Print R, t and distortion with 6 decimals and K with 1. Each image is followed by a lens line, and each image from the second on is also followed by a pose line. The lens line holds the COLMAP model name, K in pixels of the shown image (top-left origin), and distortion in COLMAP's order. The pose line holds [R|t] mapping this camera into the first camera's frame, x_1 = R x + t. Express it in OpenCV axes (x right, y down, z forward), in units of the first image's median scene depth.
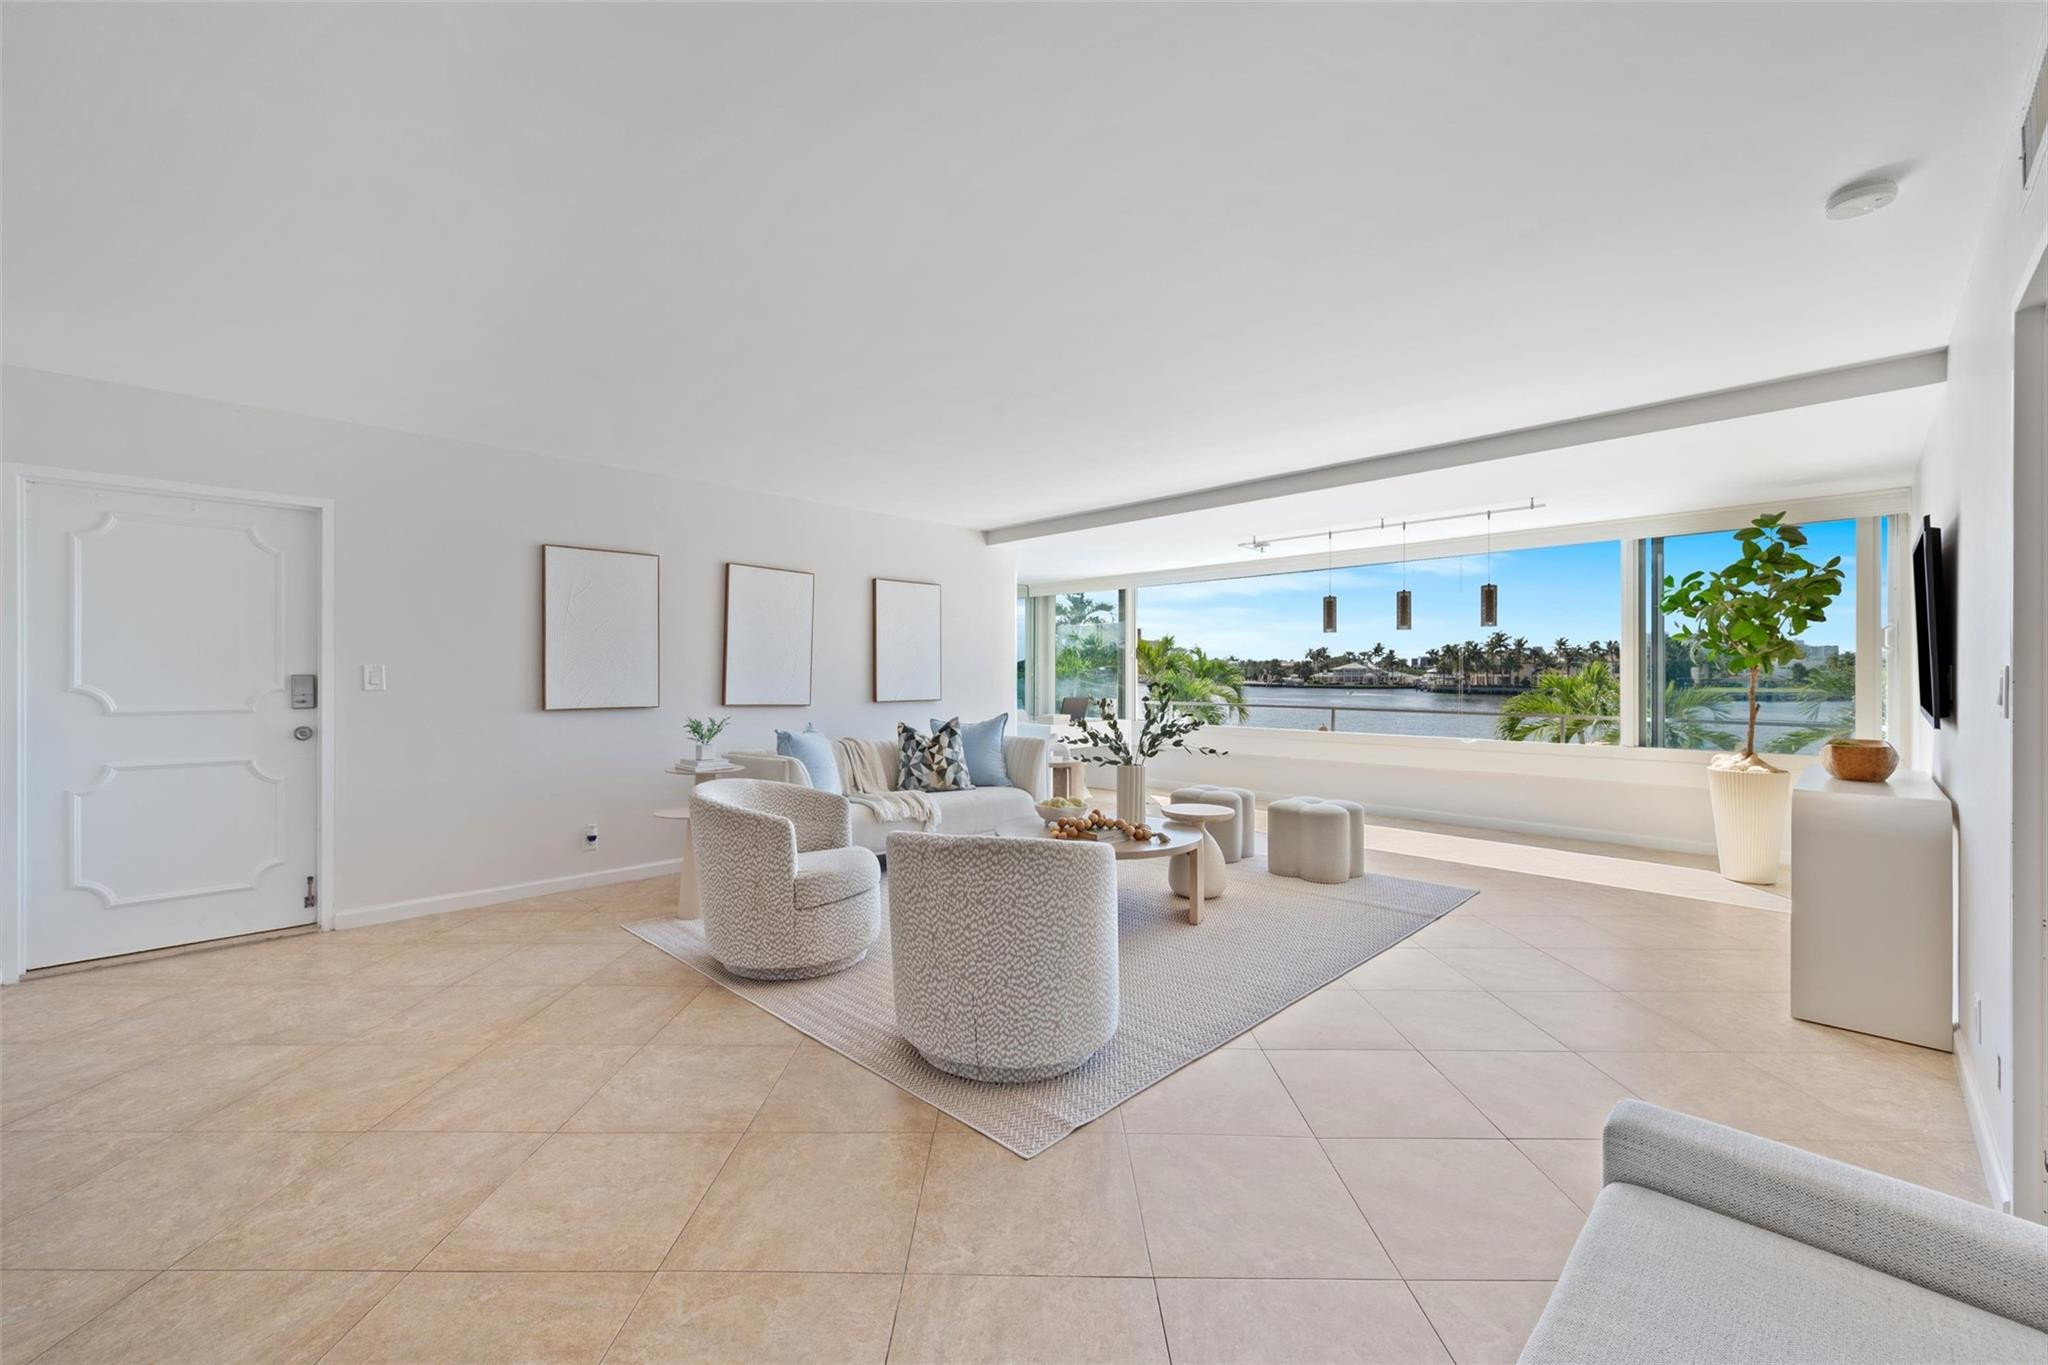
lens RADIAL K [[823.1, 0, 1006.4], [0, 823.1, 682.0], [0, 0, 1]] dist [-0.003792, 0.001328]
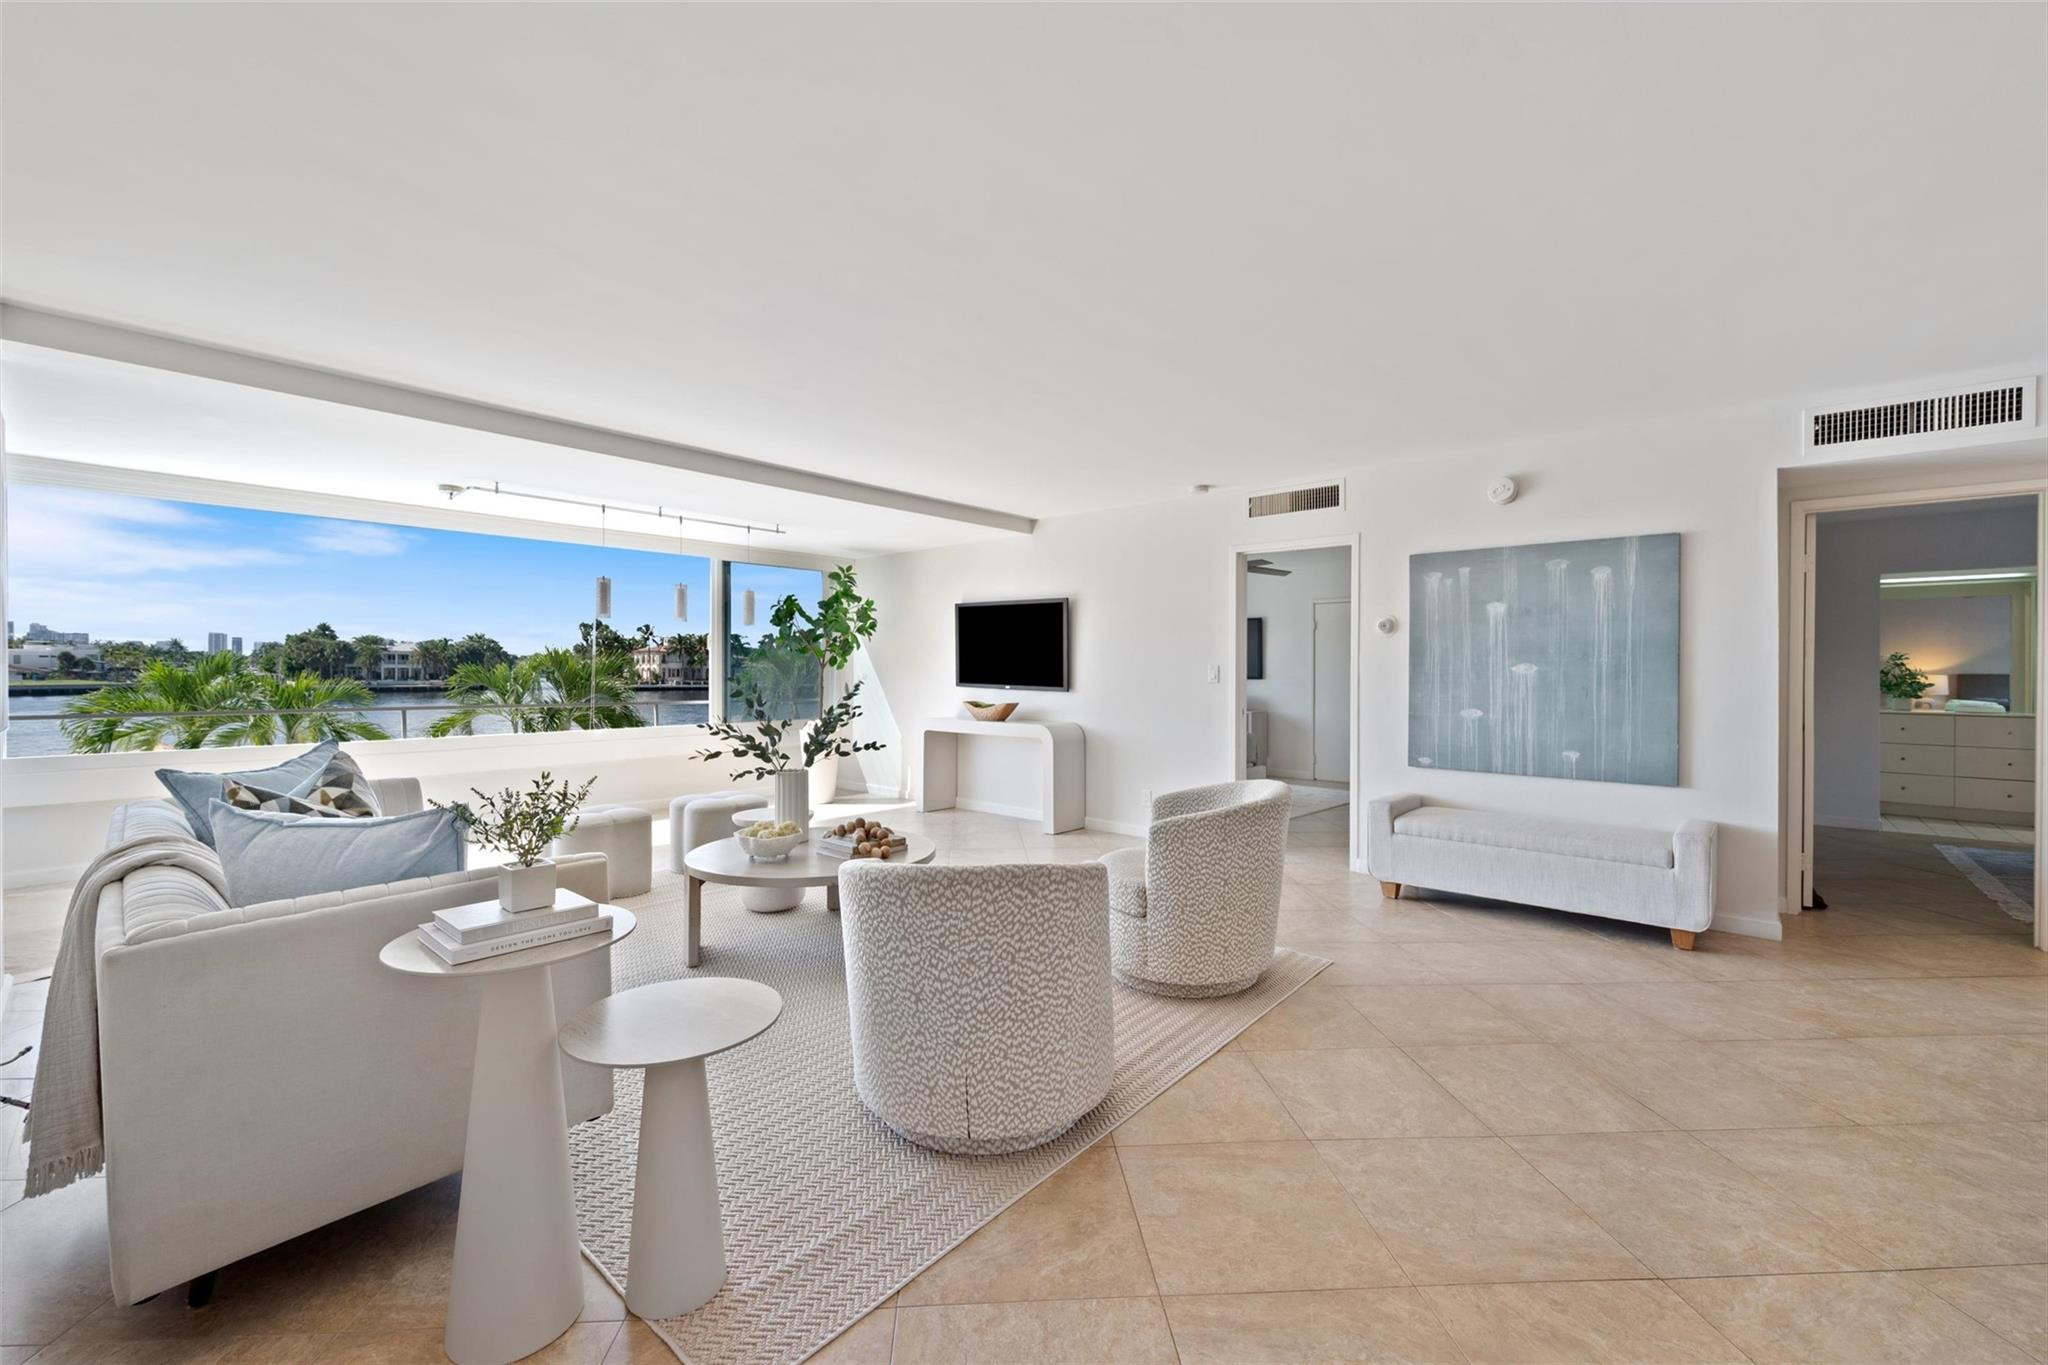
lens RADIAL K [[823.1, 0, 1042.6], [0, 823.1, 663.8], [0, 0, 1]] dist [-0.003792, 0.001328]
pose [[-0.096919, 0.006118, 0.995273, -1.174923], [0.005797, 0.999968, -0.005582, -0.009986], [-0.995275, 0.005228, -0.096951, 1.301028]]
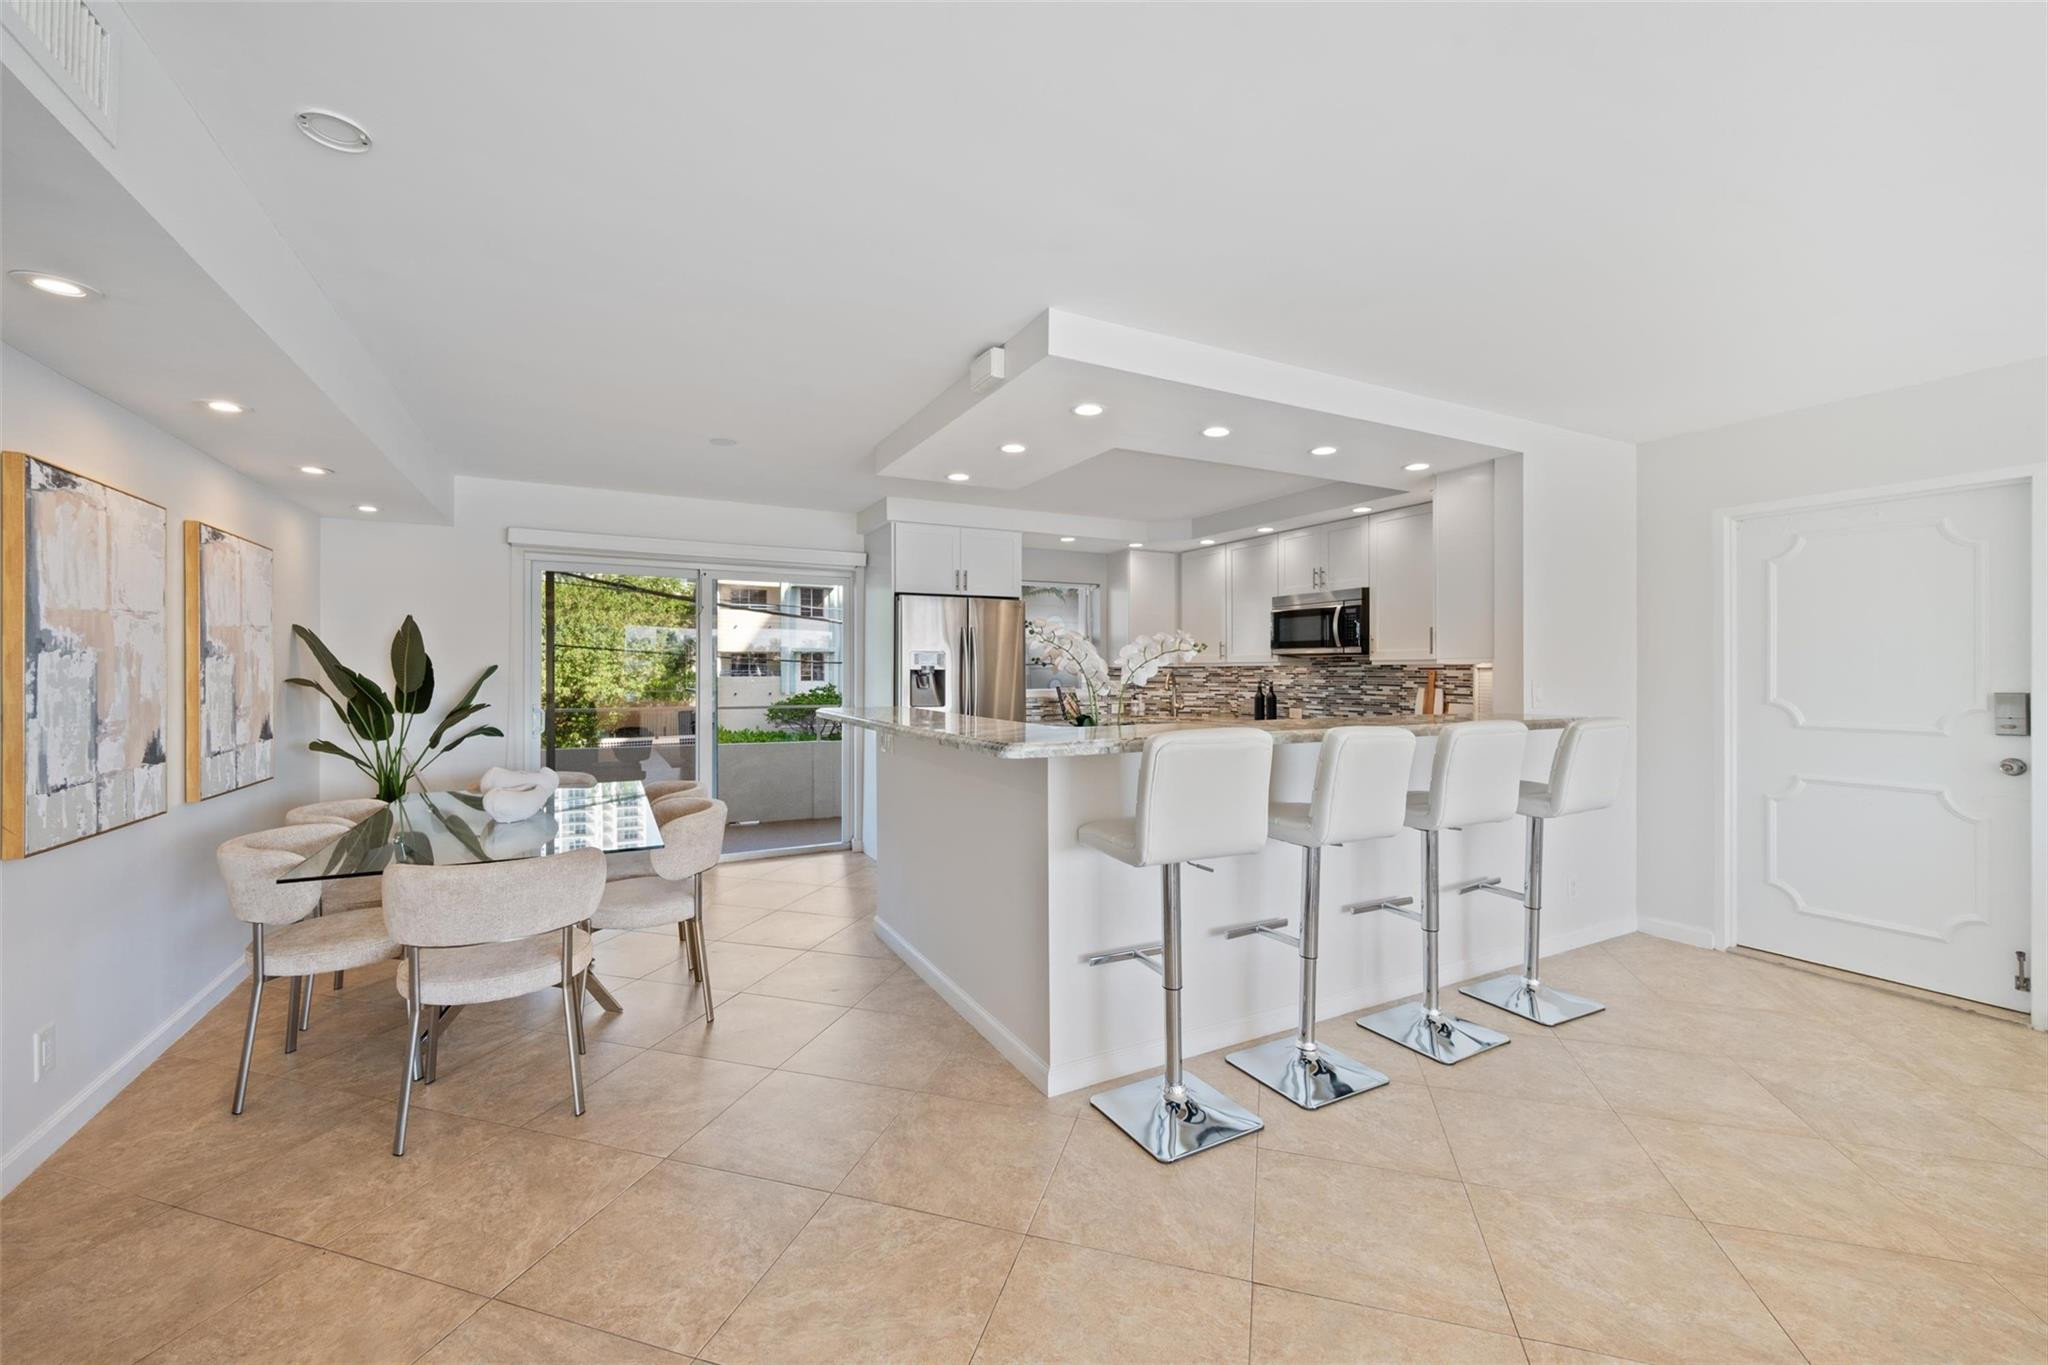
lens RADIAL K [[823.1, 0, 1039.9], [0, 823.1, 674.1], [0, 0, 1]] dist [-0.003792, 0.001328]
pose [[-0.265096, 0.006041, -0.964203, 0.211048], [-0.006487, 0.999947, 0.008048, -0.037815], [0.964200, 0.008389, -0.265042, 0.432601]]
